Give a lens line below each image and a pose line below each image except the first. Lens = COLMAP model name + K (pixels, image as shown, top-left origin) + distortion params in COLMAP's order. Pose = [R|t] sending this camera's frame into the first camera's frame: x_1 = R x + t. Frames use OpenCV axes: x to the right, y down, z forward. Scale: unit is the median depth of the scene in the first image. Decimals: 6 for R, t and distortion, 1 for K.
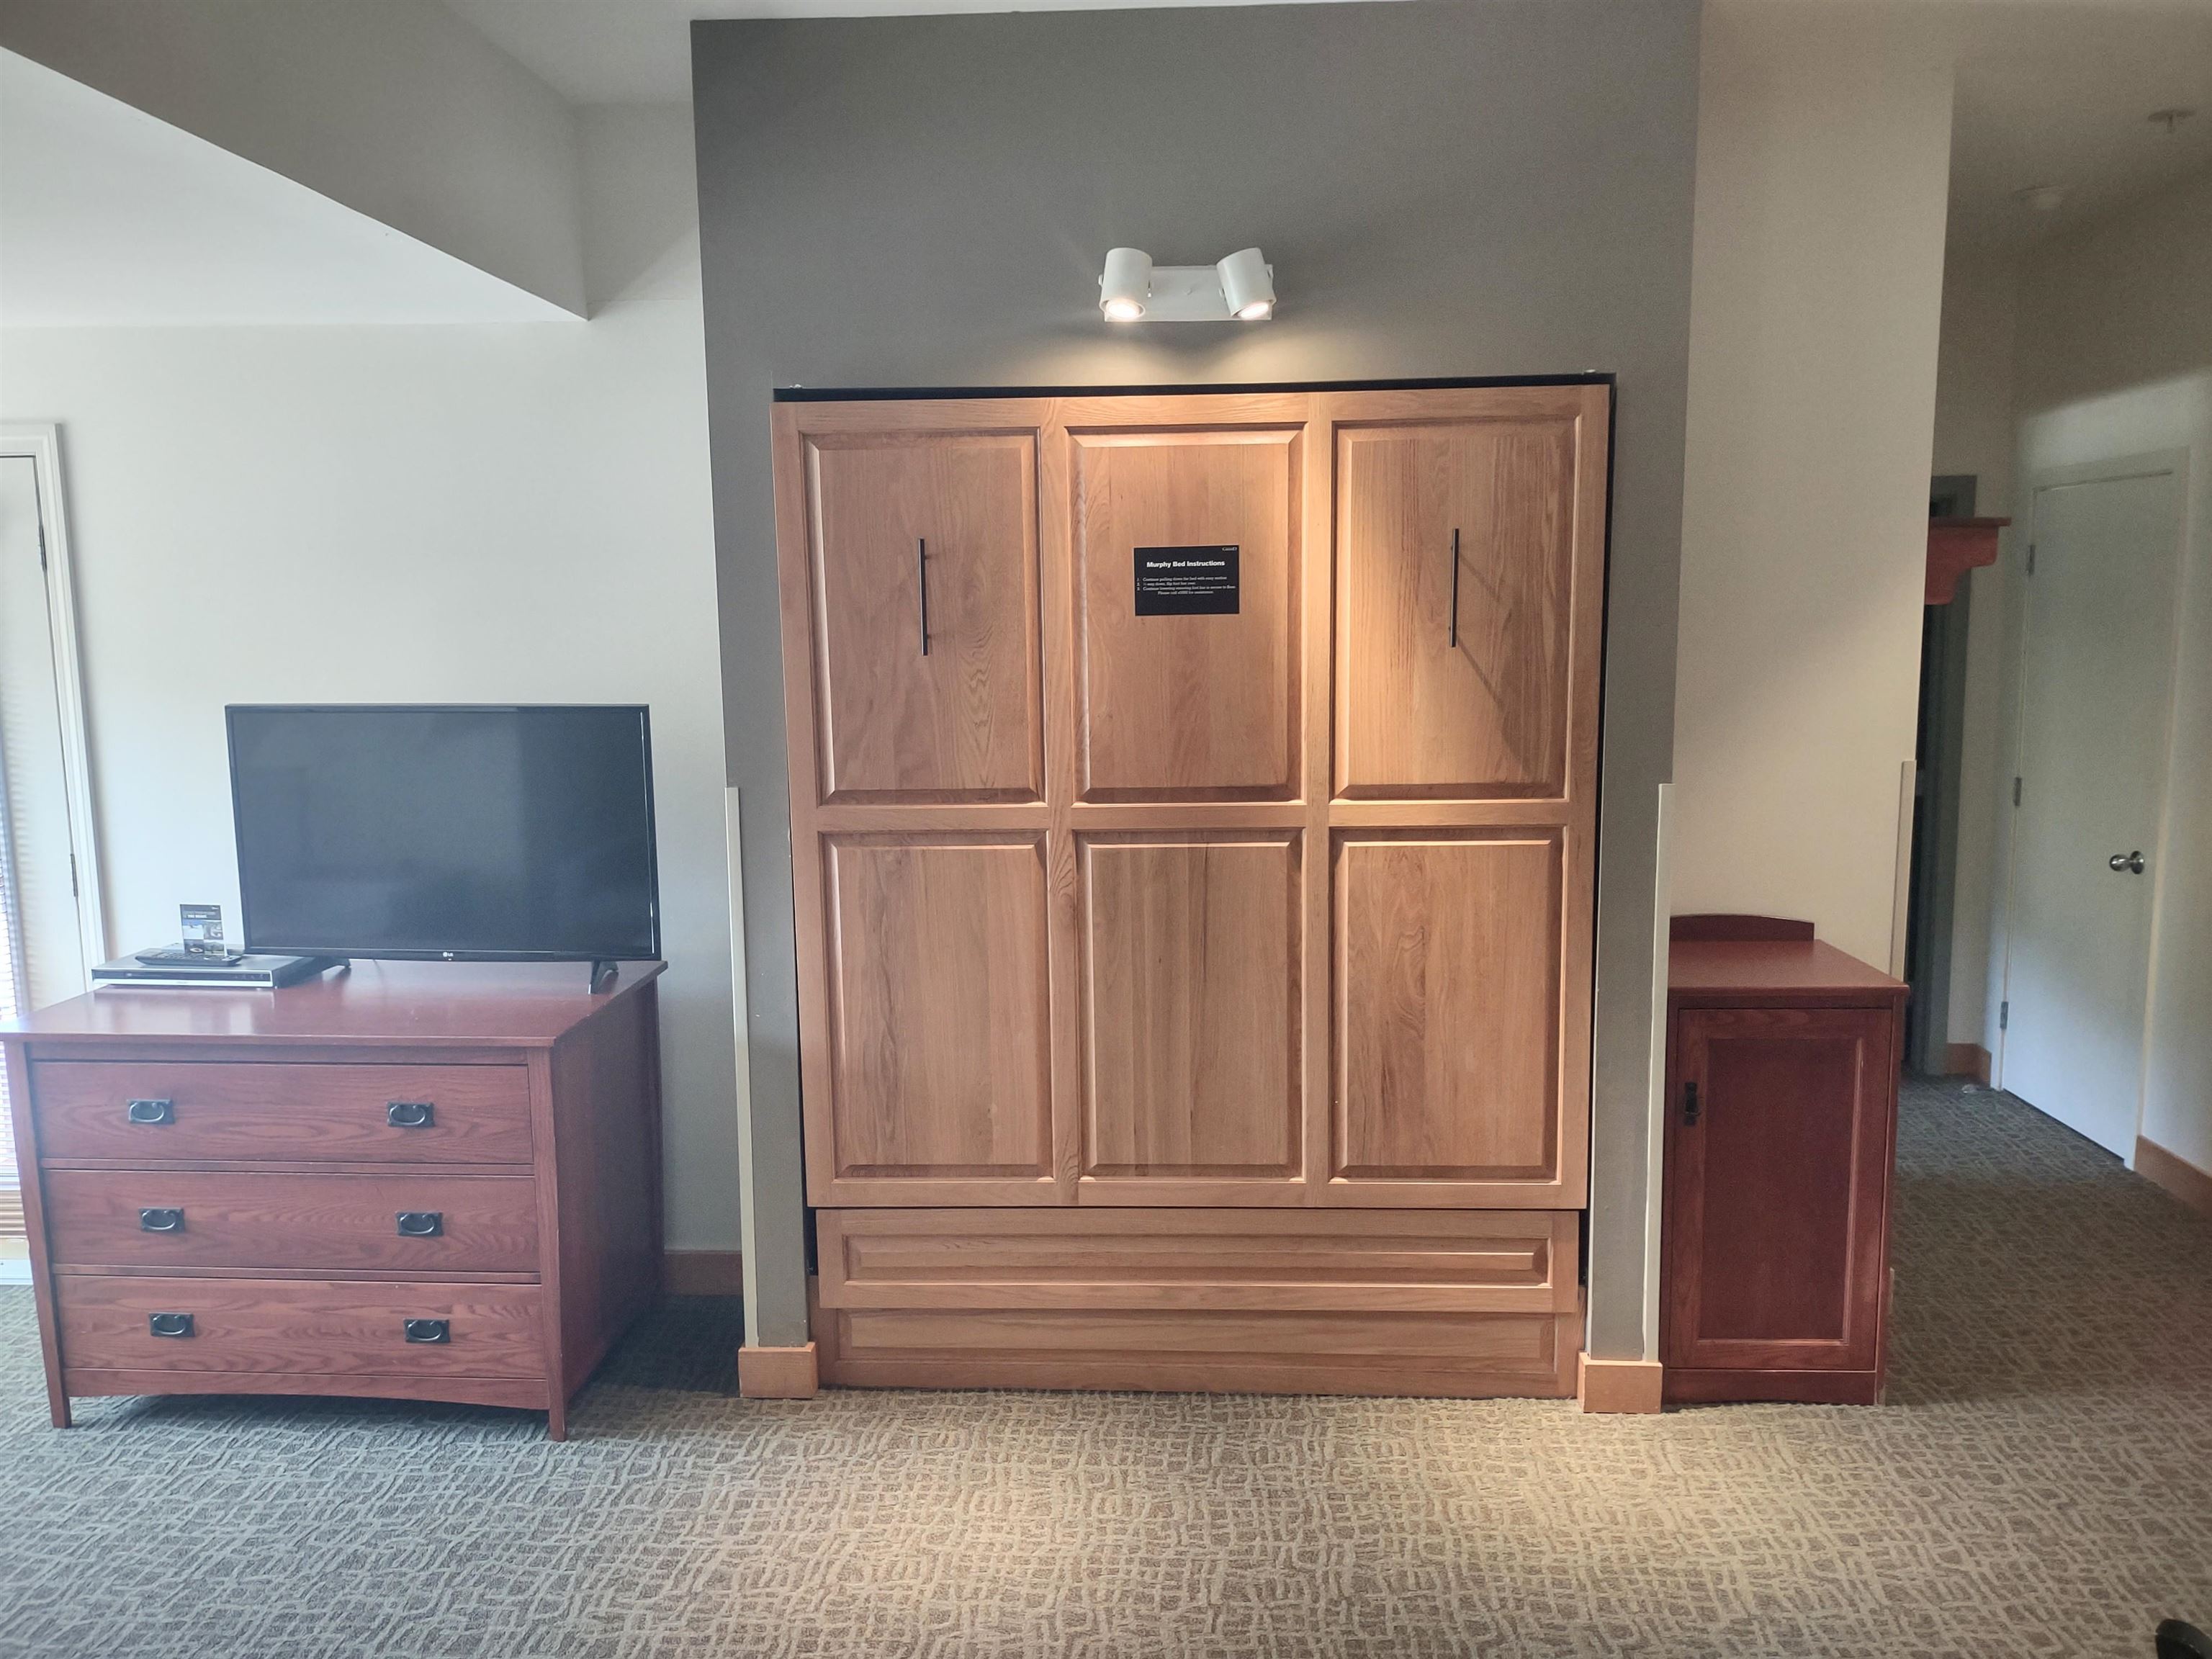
lens RADIAL K [[1661.1, 0, 1082.1], [0, 1661.1, 820.4], [0, 0, 1]] dist [0.013416, -0.013480]
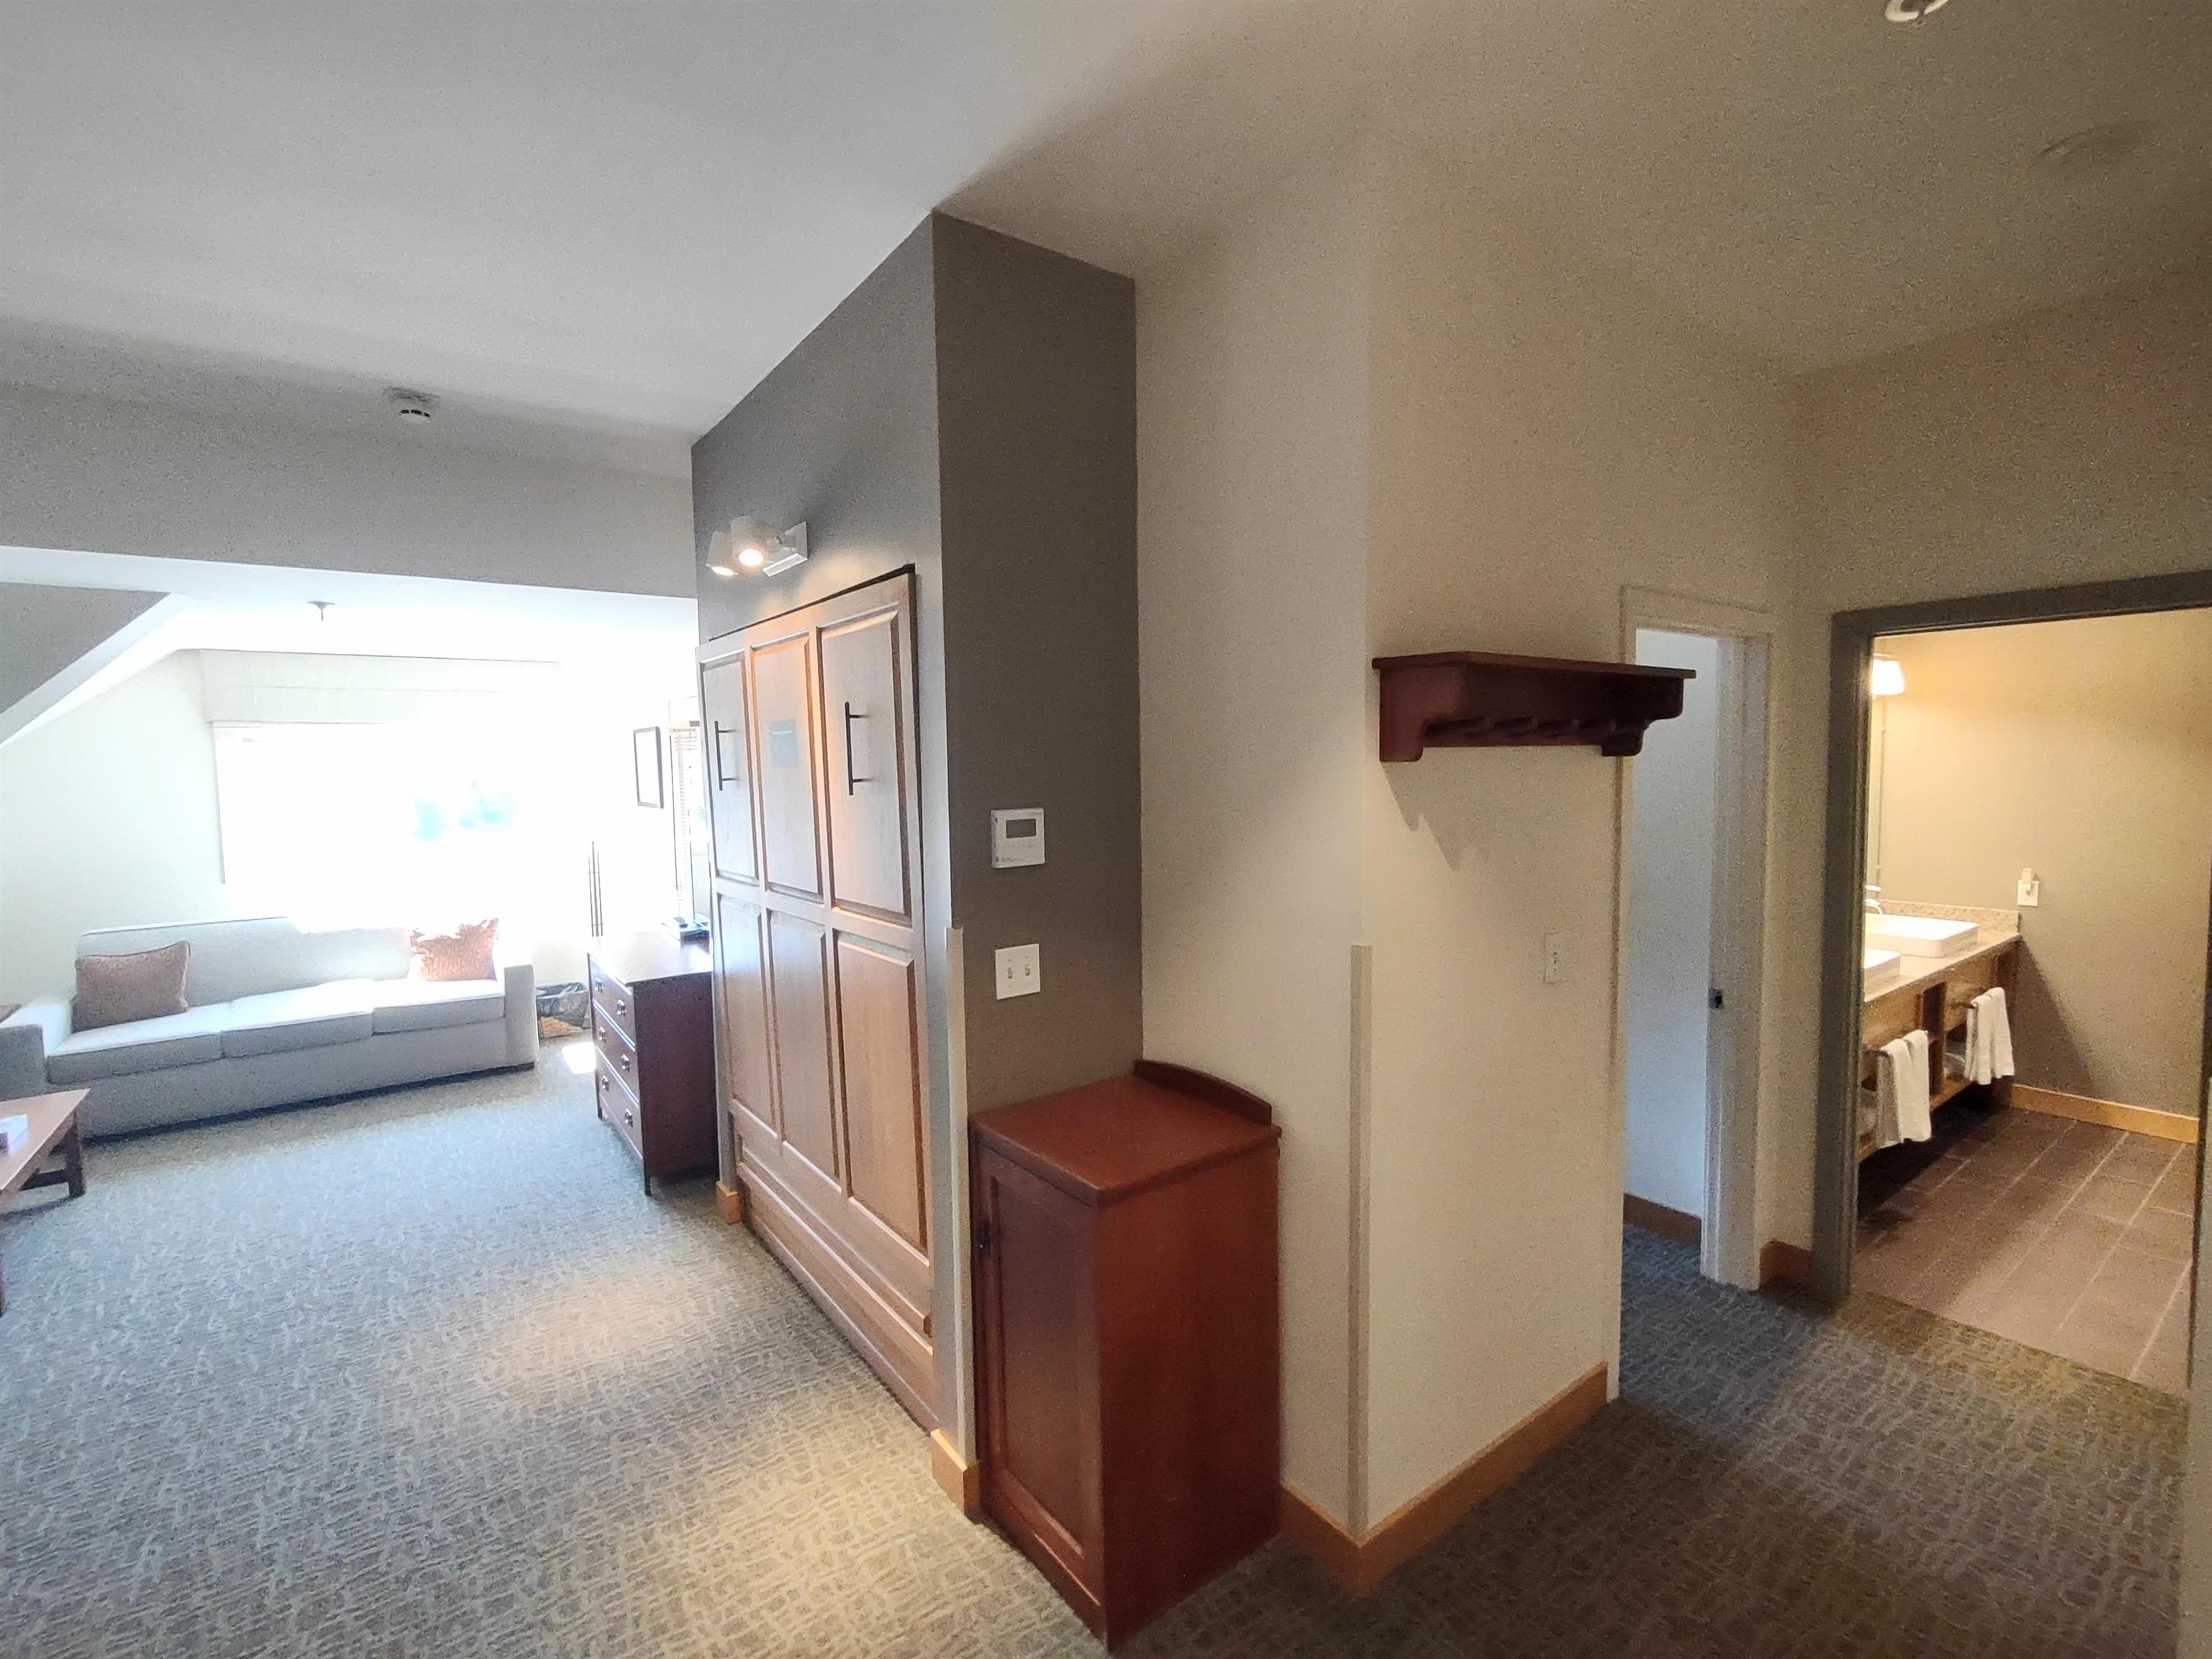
lens RADIAL K [[996.3, 0, 1093.2], [0, 996.3, 834.6], [0, 0, 1]] dist [-0.002304, 0.001867]
pose [[0.635967, 0.050500, -0.770062, 0.884934], [-0.080341, 0.996767, -0.000985, -0.085868], [0.767523, 0.062494, 0.637968, 0.641112]]
